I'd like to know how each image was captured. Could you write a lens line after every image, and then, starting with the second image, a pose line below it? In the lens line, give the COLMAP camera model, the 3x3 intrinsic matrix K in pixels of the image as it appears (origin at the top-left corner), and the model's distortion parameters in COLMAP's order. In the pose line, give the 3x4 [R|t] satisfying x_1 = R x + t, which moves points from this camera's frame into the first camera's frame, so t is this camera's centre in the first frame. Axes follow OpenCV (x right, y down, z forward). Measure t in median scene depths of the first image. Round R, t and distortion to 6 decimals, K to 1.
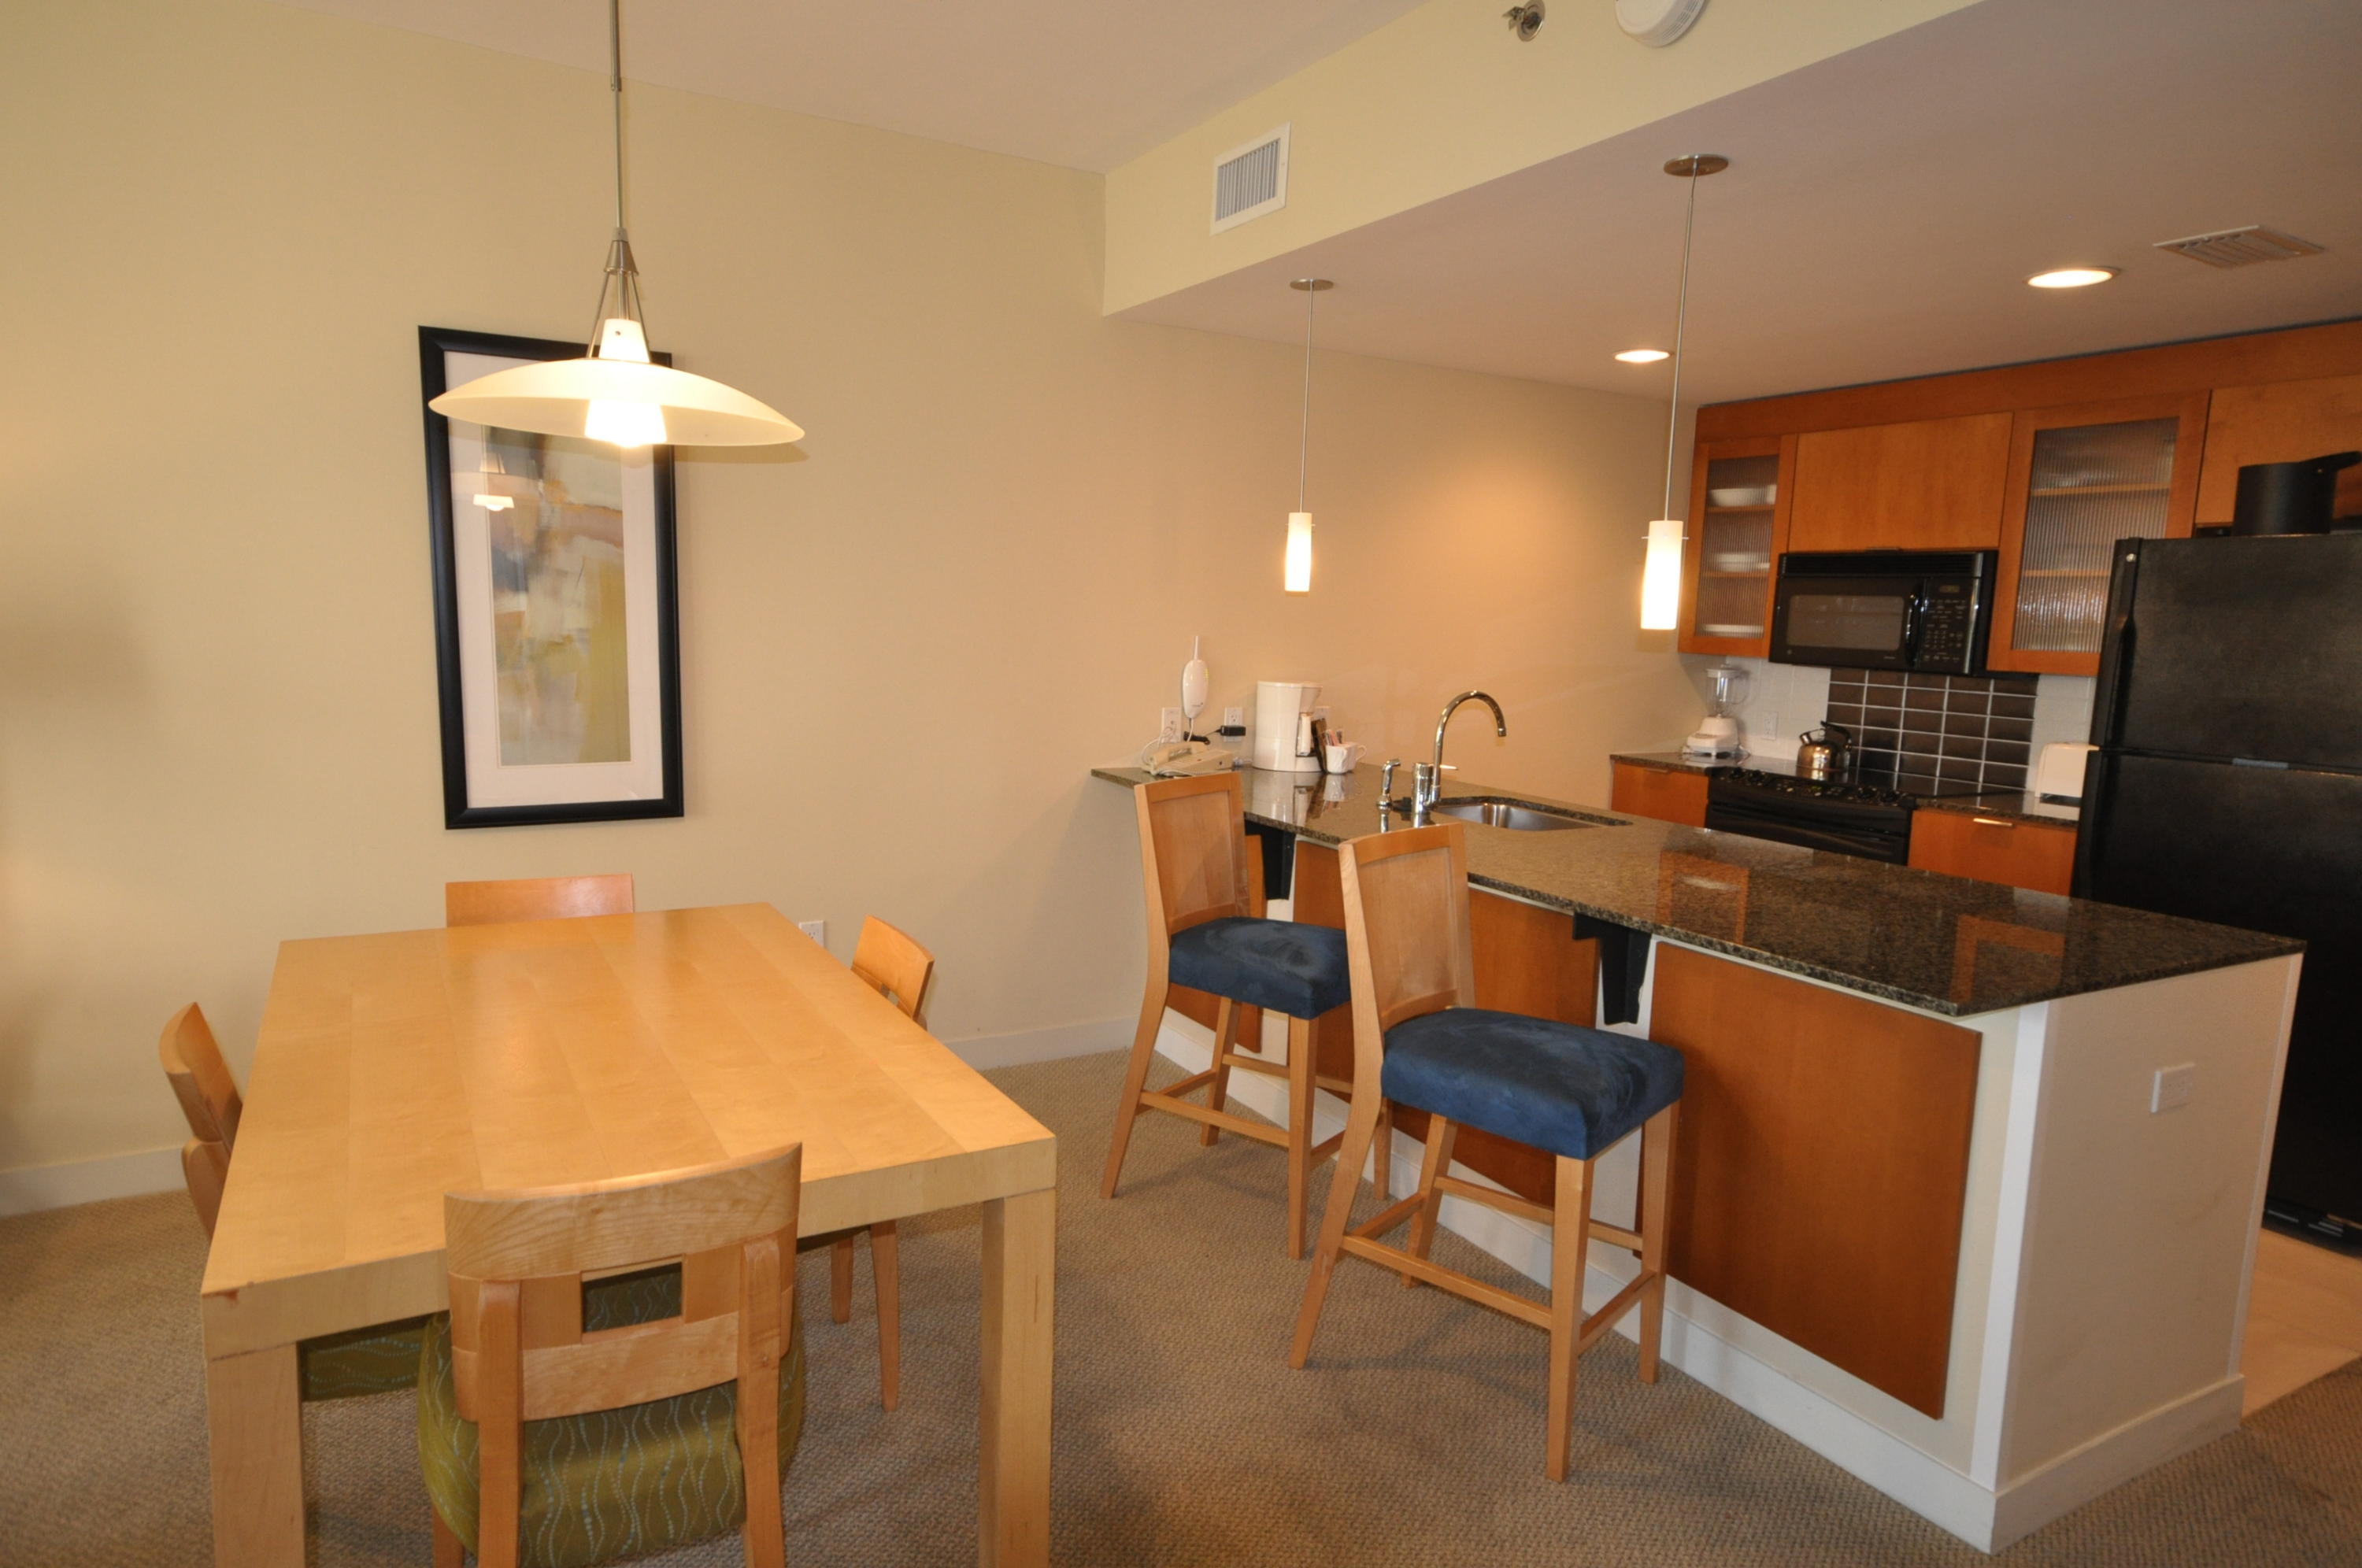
lens RADIAL K [[1385.7, 0, 1181.0], [0, 1385.7, 784.0], [0, 0, 1]] dist [-0.002297, 0.034703]
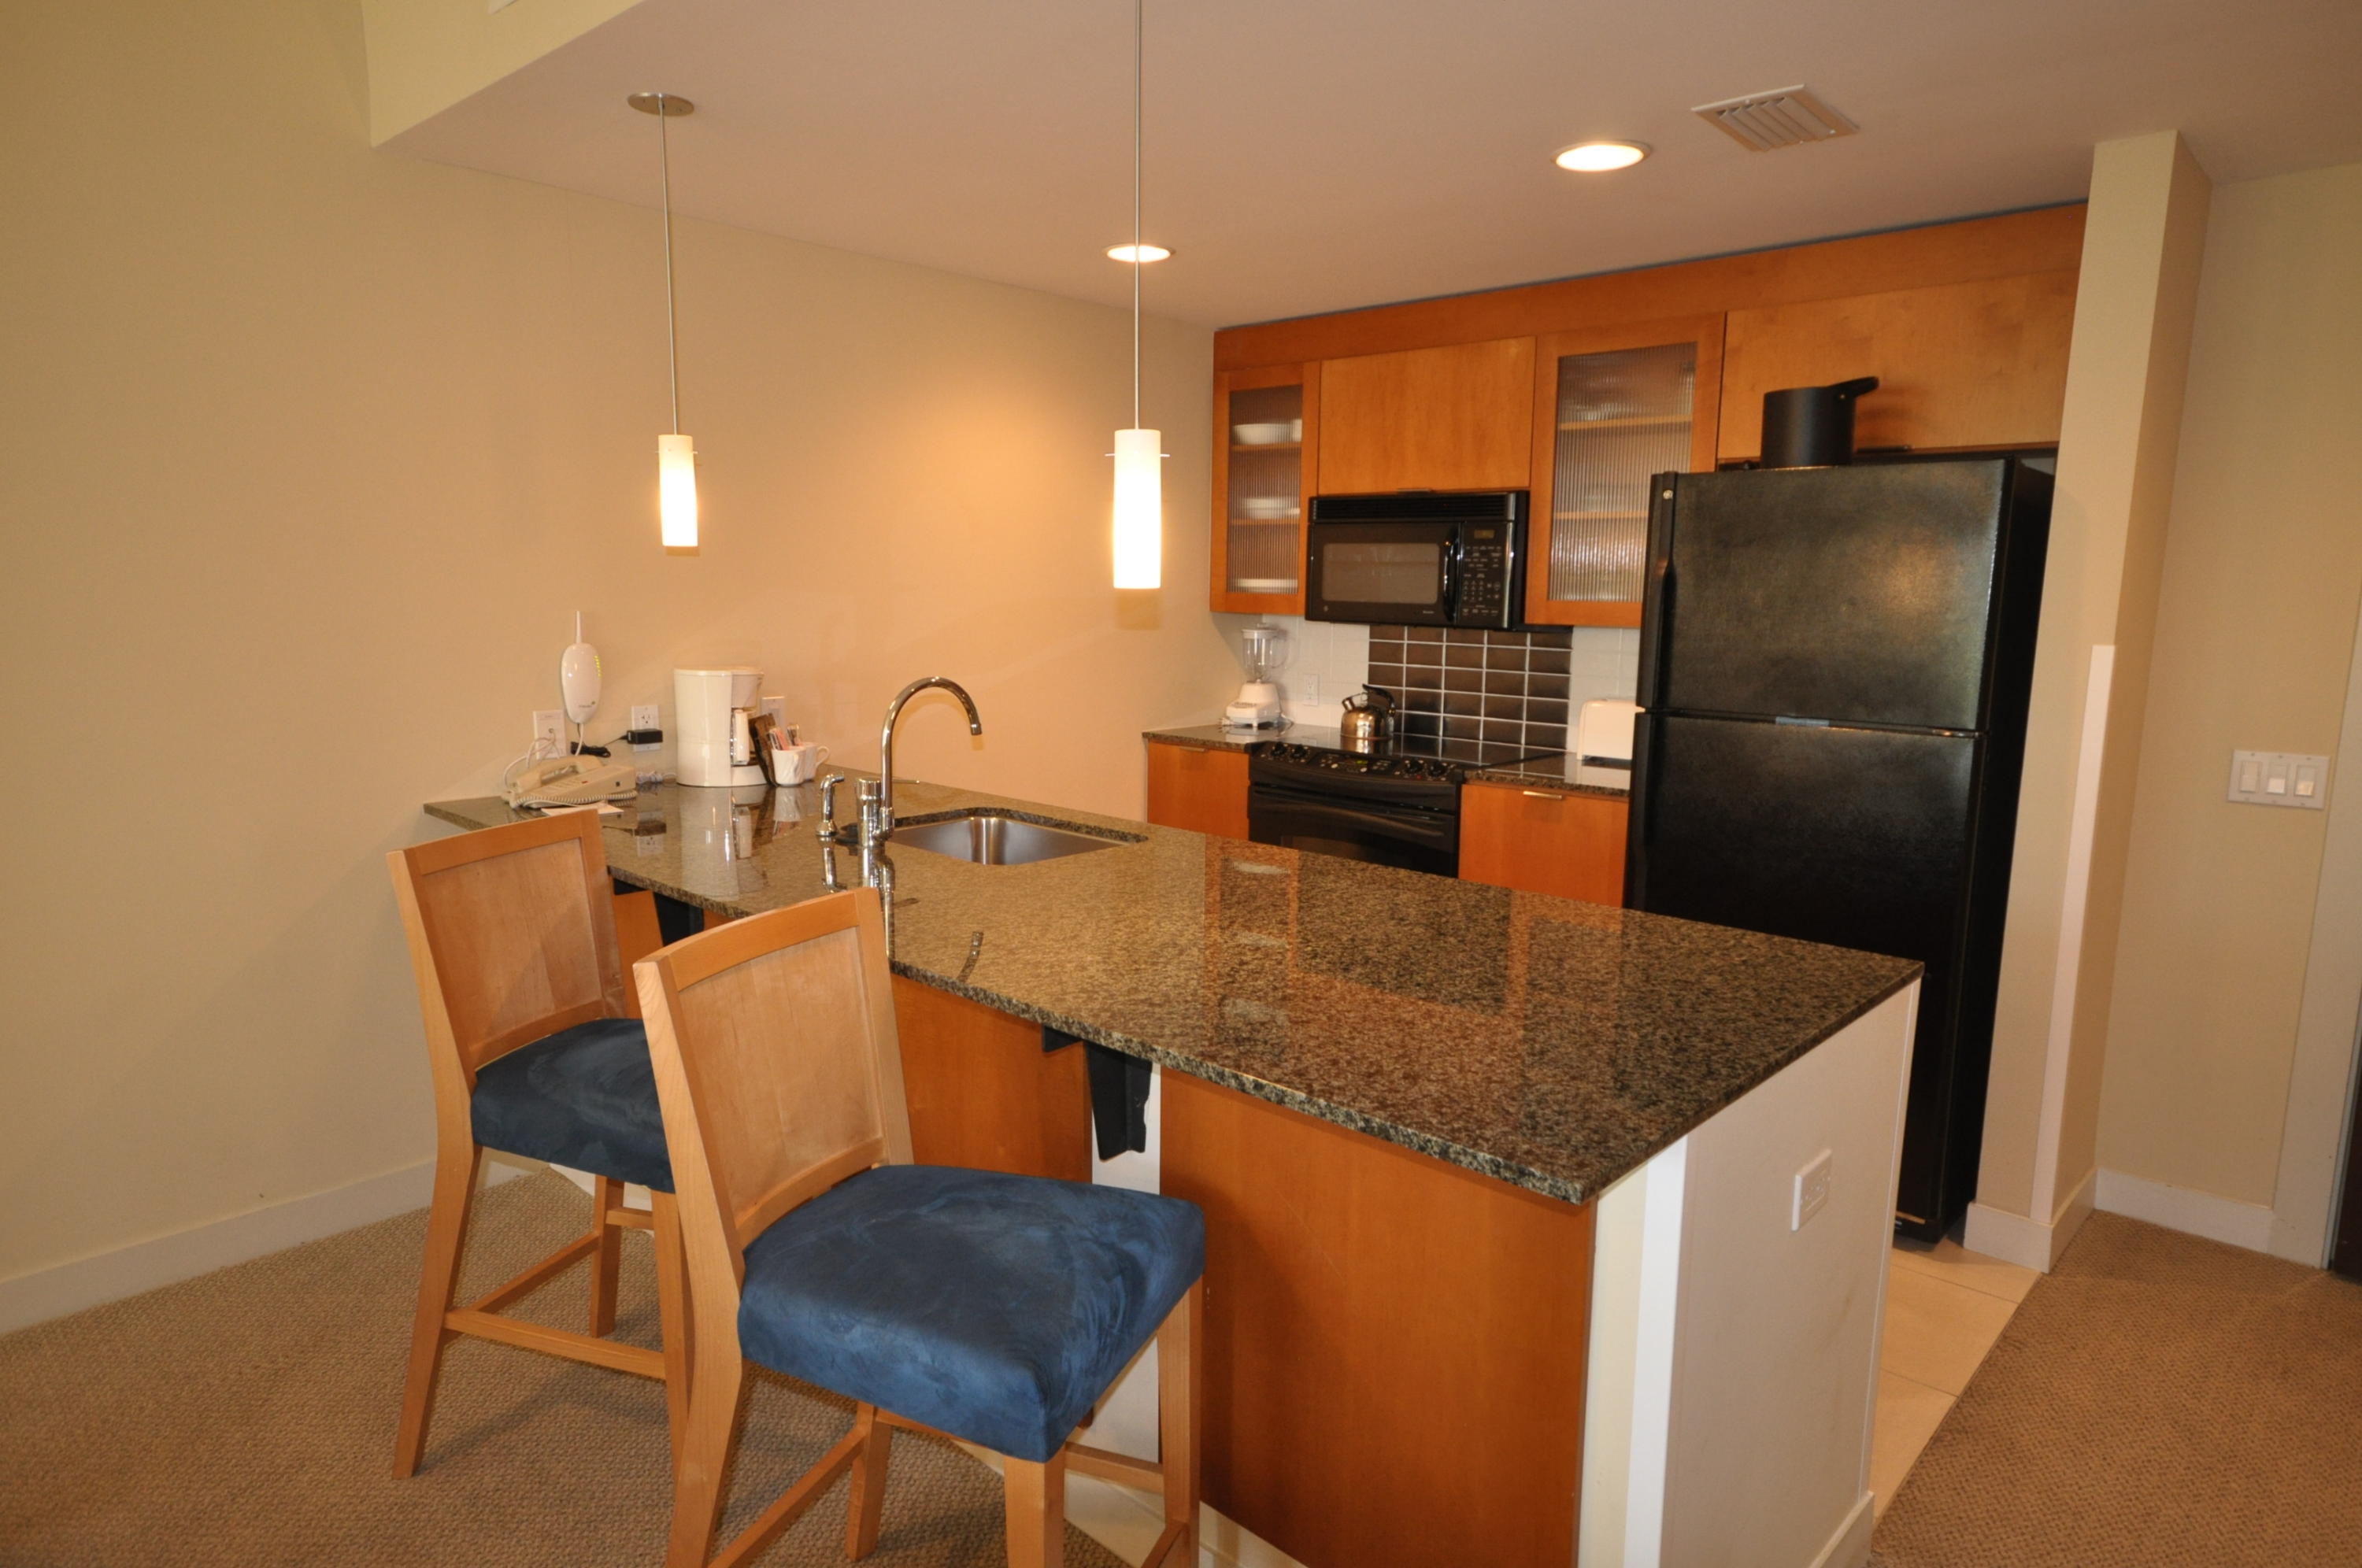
lens RADIAL K [[1385.7, 0, 1181.0], [0, 1385.7, 784.0], [0, 0, 1]] dist [-0.002297, 0.034703]
pose [[0.954179, -0.066092, 0.291845, 0.095507], [0.058123, 0.997664, 0.035901, -0.023236], [-0.293536, -0.017293, 0.955792, 0.202376]]
